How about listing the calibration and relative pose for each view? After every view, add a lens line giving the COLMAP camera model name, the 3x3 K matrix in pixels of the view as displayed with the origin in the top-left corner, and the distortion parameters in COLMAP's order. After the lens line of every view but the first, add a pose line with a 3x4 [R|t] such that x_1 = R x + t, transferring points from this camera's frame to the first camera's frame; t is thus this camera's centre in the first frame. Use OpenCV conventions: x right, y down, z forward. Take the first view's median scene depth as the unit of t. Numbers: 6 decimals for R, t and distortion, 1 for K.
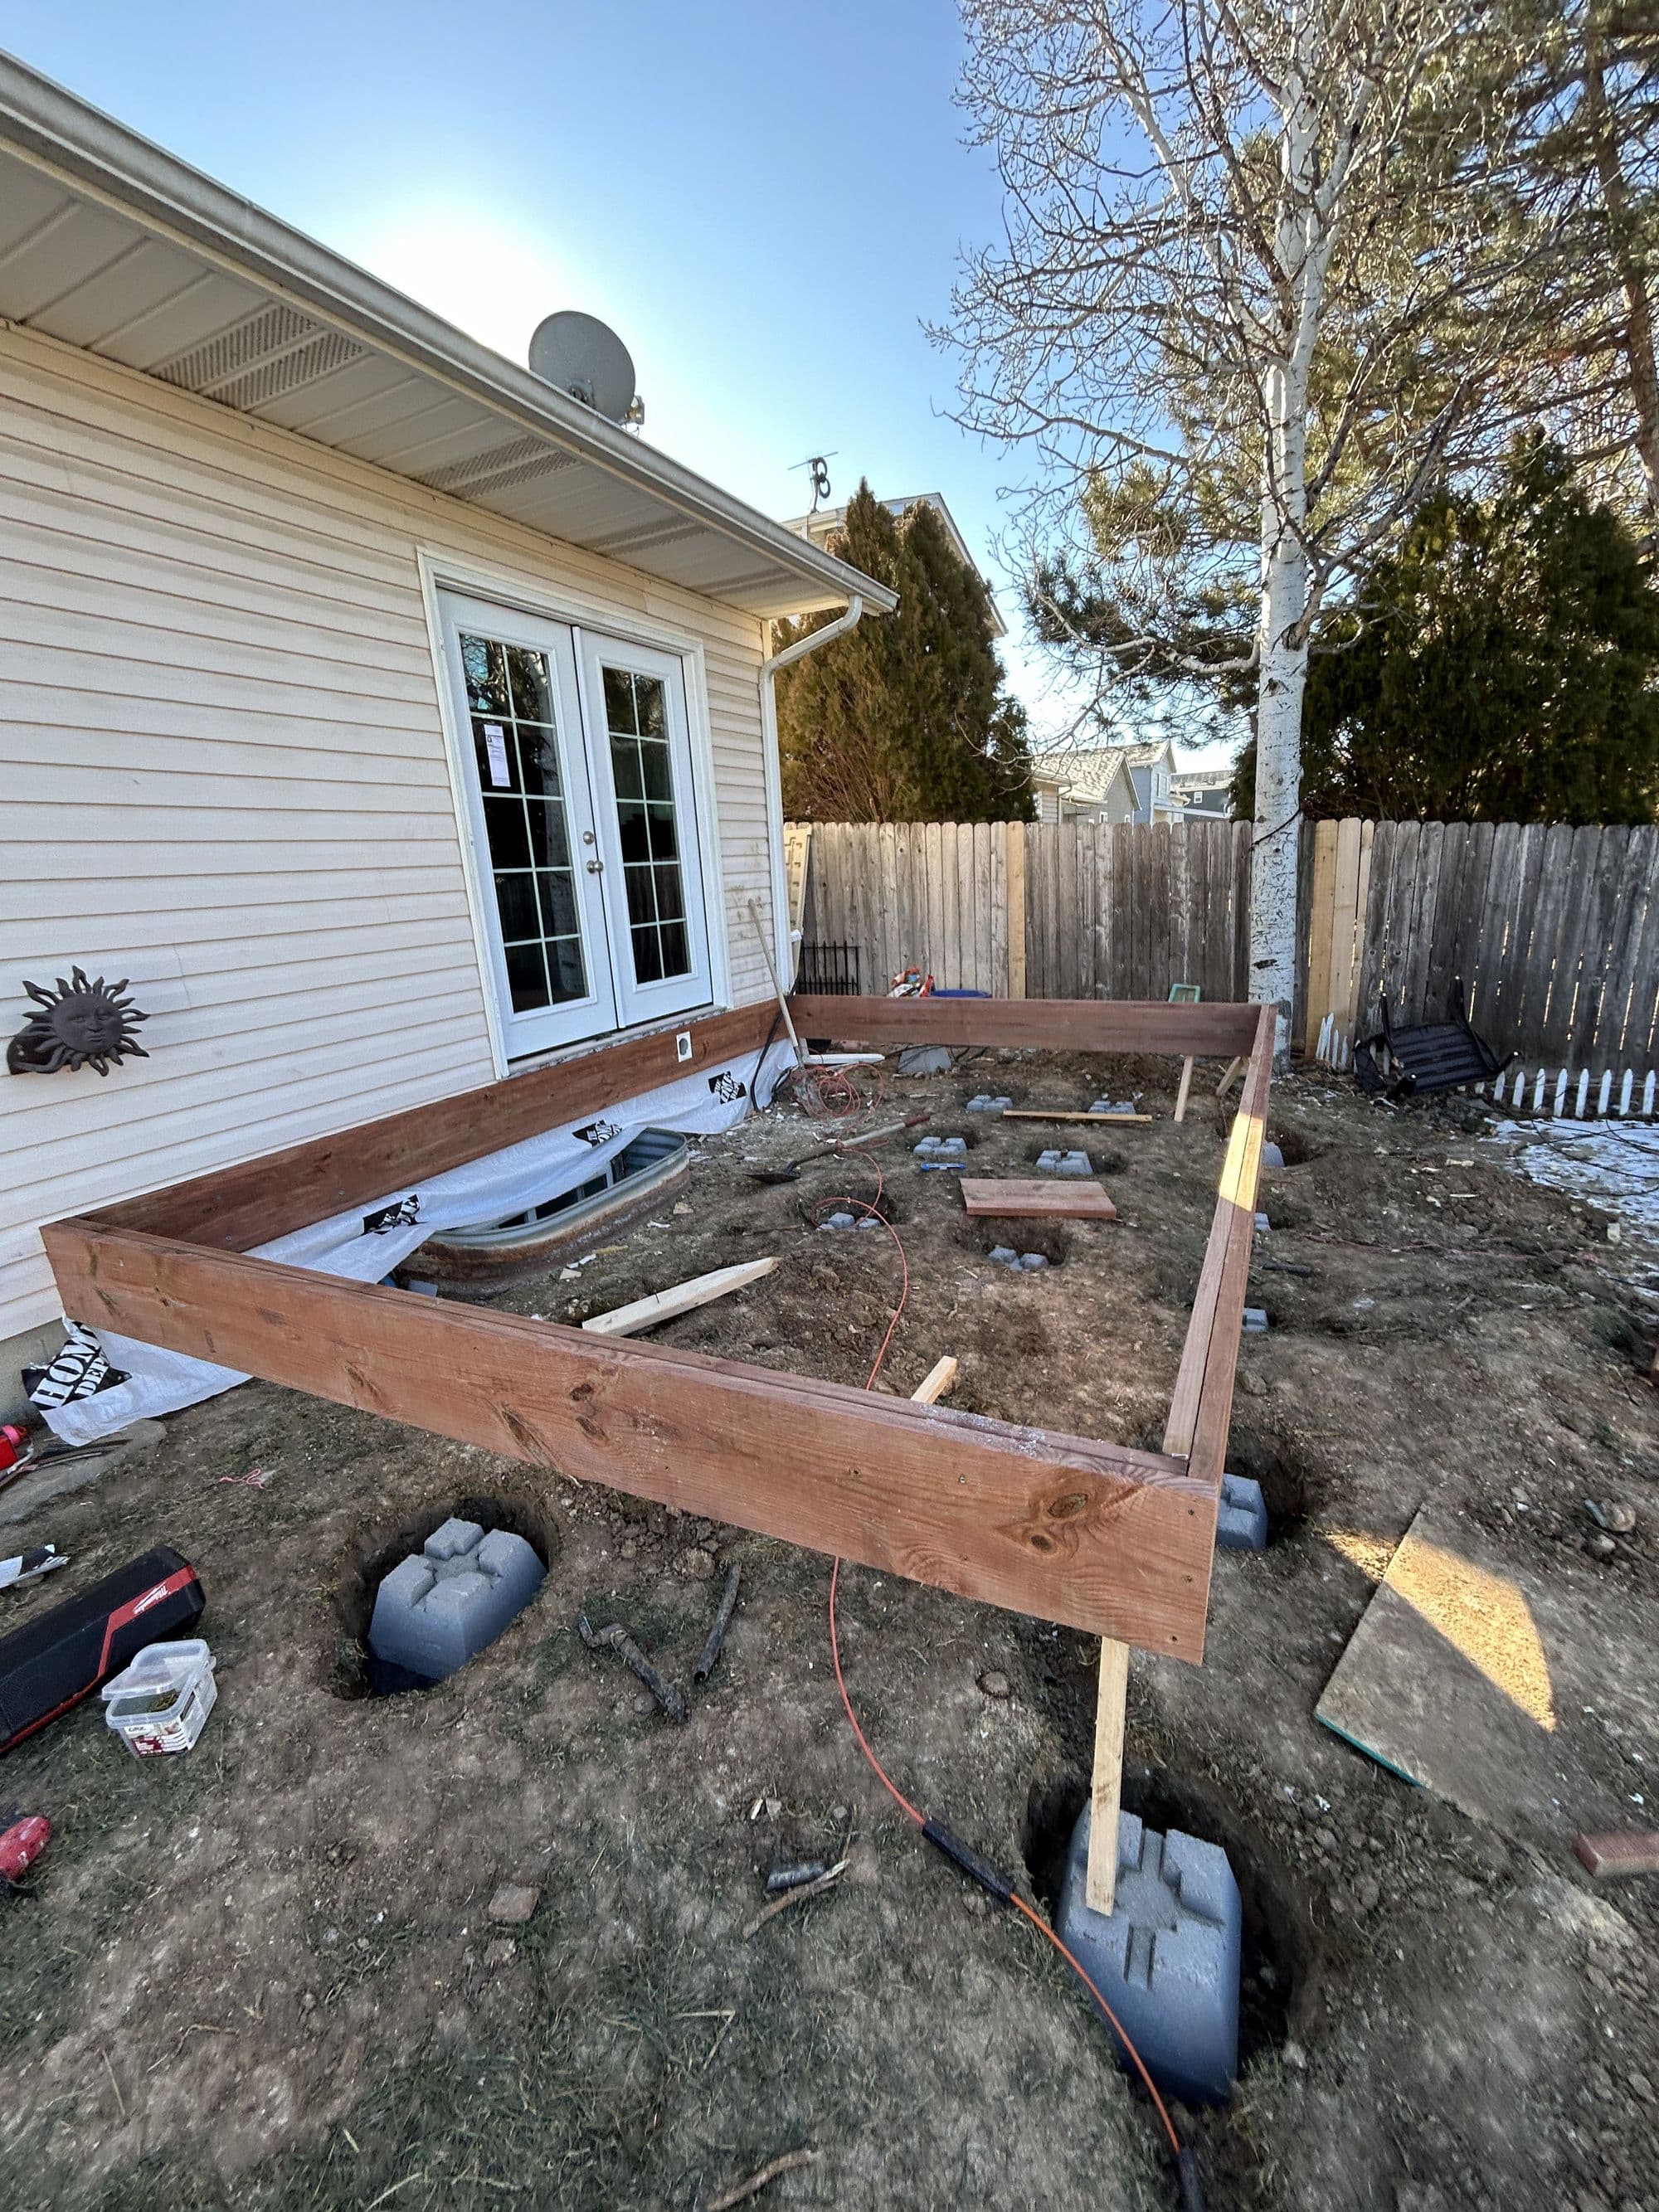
lens RADIAL K [[895.8, 0, 829.5], [0, 895.8, 1106.0], [0, 0, 1]] dist [0.000106, 0.000493]
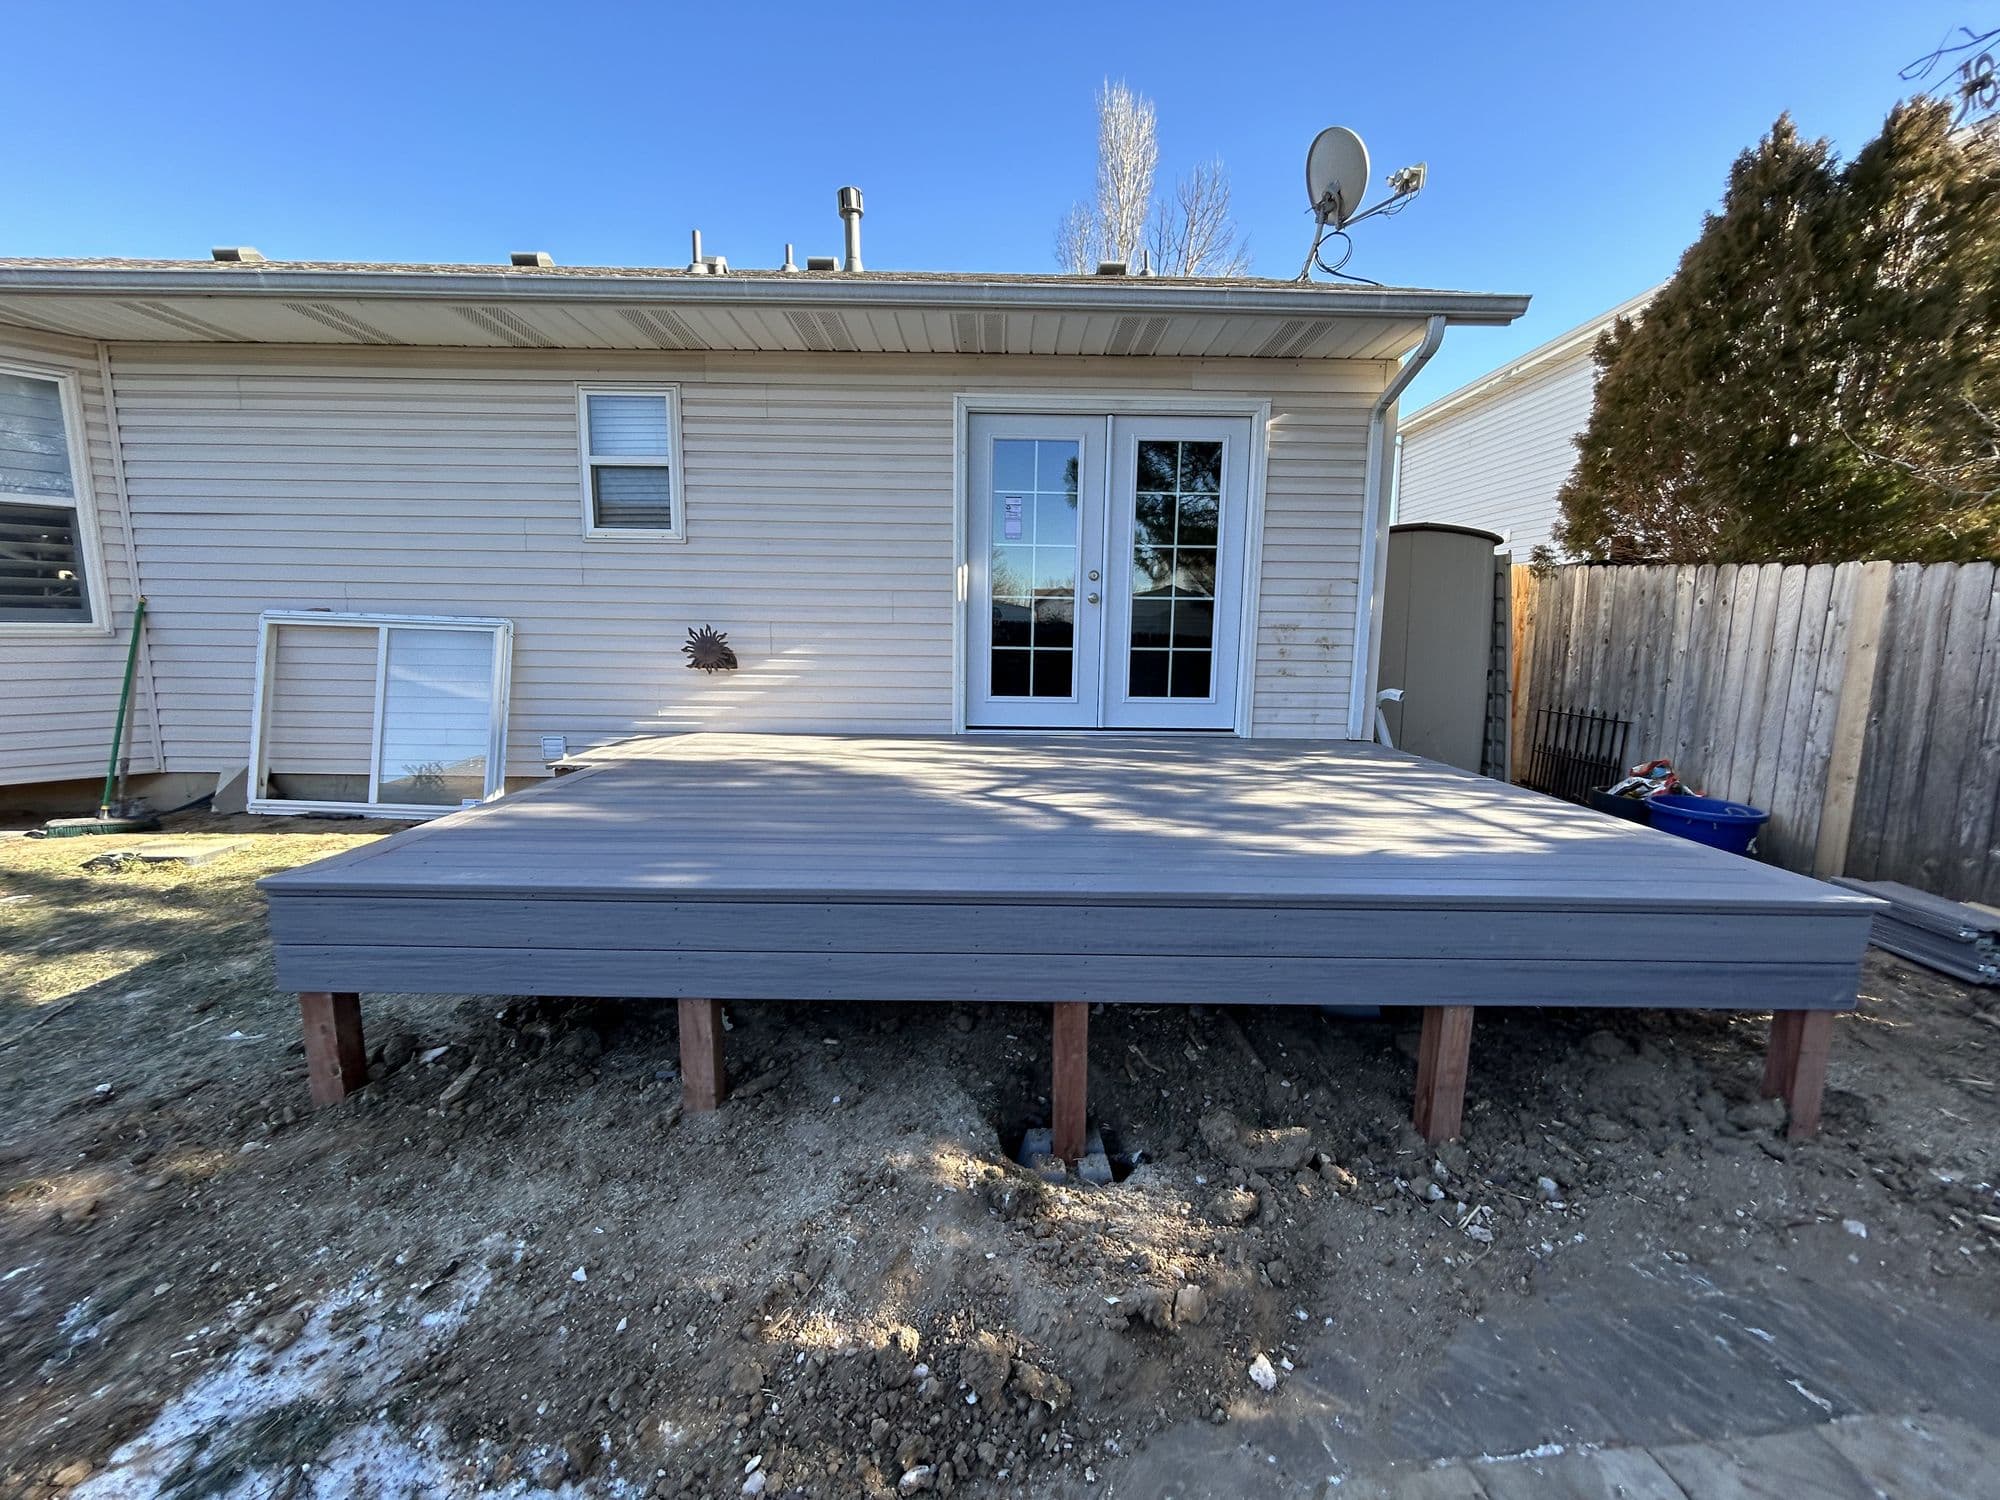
lens RADIAL K [[809.9, 0, 1000.0], [0, 809.9, 750.0], [0, 0, 1]] dist [0.000106, 0.000493]
pose [[0.455644, 0.192306, -0.869142, 0.528292], [-0.270156, 0.960208, 0.070827, -0.077838], [0.848177, 0.202531, 0.489465, 0.273214]]
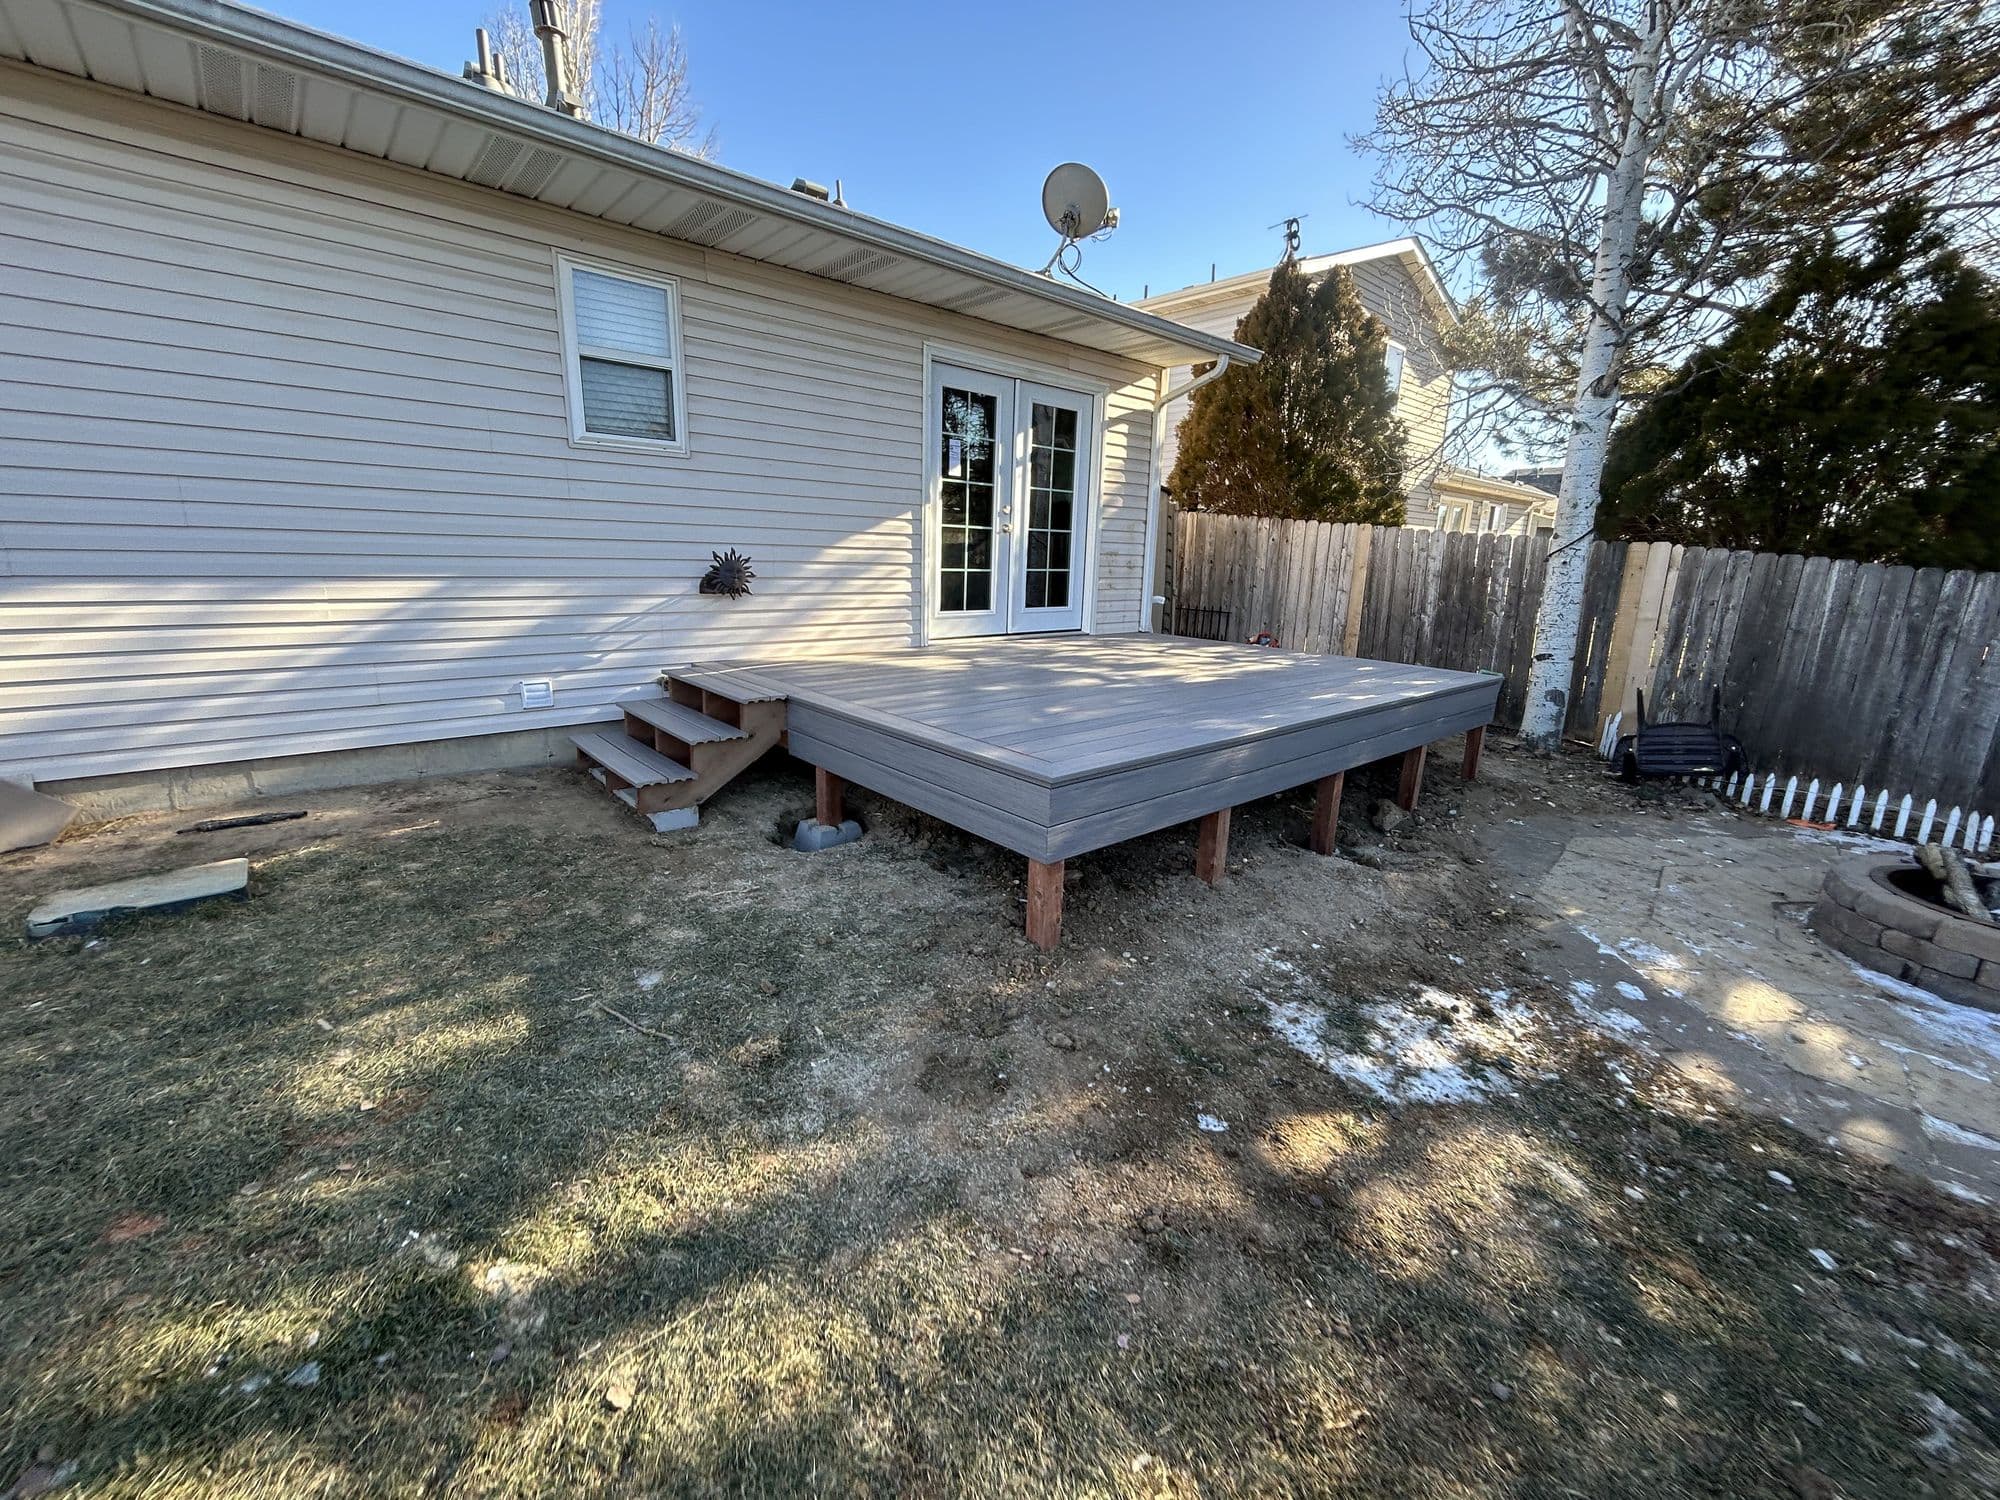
lens RADIAL K [[809.9, 0, 1000.0], [0, 809.9, 750.0], [0, 0, 1]] dist [0.000106, 0.000493]
pose [[0.924948, 0.170612, -0.339650, 0.205901], [-0.176011, 0.984272, 0.015098, 0.072789], [0.336884, 0.045817, 0.940431, -0.244090]]
